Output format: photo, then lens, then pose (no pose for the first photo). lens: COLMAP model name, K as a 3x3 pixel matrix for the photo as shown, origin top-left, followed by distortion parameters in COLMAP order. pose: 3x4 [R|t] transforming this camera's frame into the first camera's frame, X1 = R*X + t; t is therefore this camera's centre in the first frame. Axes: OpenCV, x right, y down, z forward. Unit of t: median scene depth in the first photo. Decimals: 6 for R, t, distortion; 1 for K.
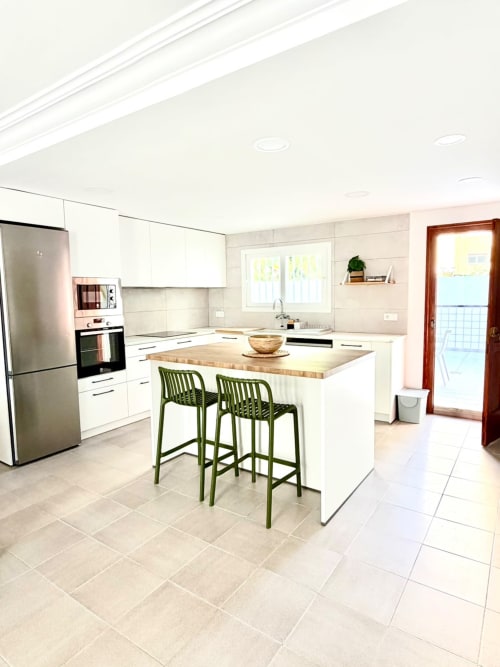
lens RADIAL K [[407.1, 0, 246.0], [0, 407.1, 332.6], [0, 0, 1]] dist [0.005630, 0.000882]
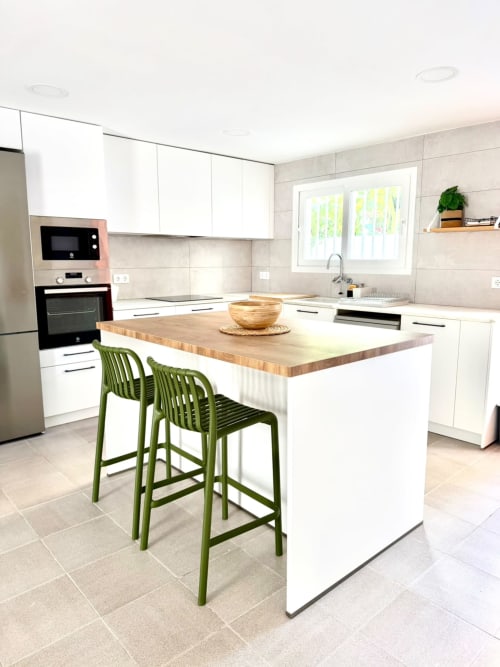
lens RADIAL K [[471.6, 0, 250.7], [0, 471.6, 337.2], [0, 0, 1]] dist [0.037533, -0.033405]
pose [[0.970149, 0.055223, -0.236138, 0.178982], [-0.038105, 0.996345, 0.076455, 0.005447], [0.239497, -0.065175, 0.968707, 0.212602]]
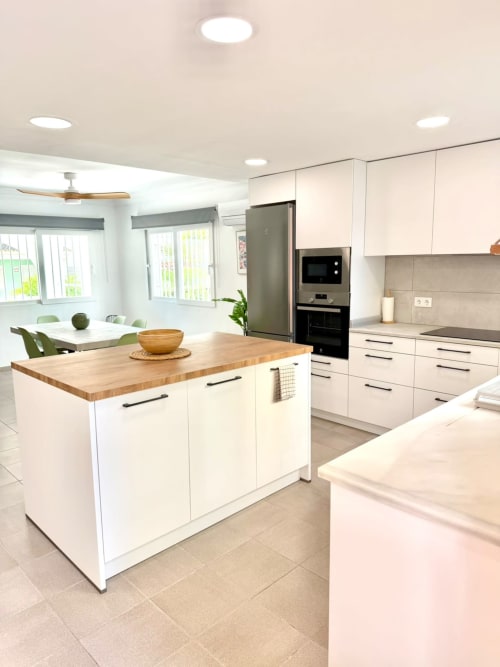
lens RADIAL K [[471.6, 0, 247.7], [0, 471.6, 333.3], [0, 0, 1]] dist [0.037533, -0.033405]
pose [[-0.197192, 0.169353, -0.965627, 0.702983], [-0.072134, 0.979790, 0.186568, -0.134537], [0.977707, 0.106444, -0.180991, 1.049734]]
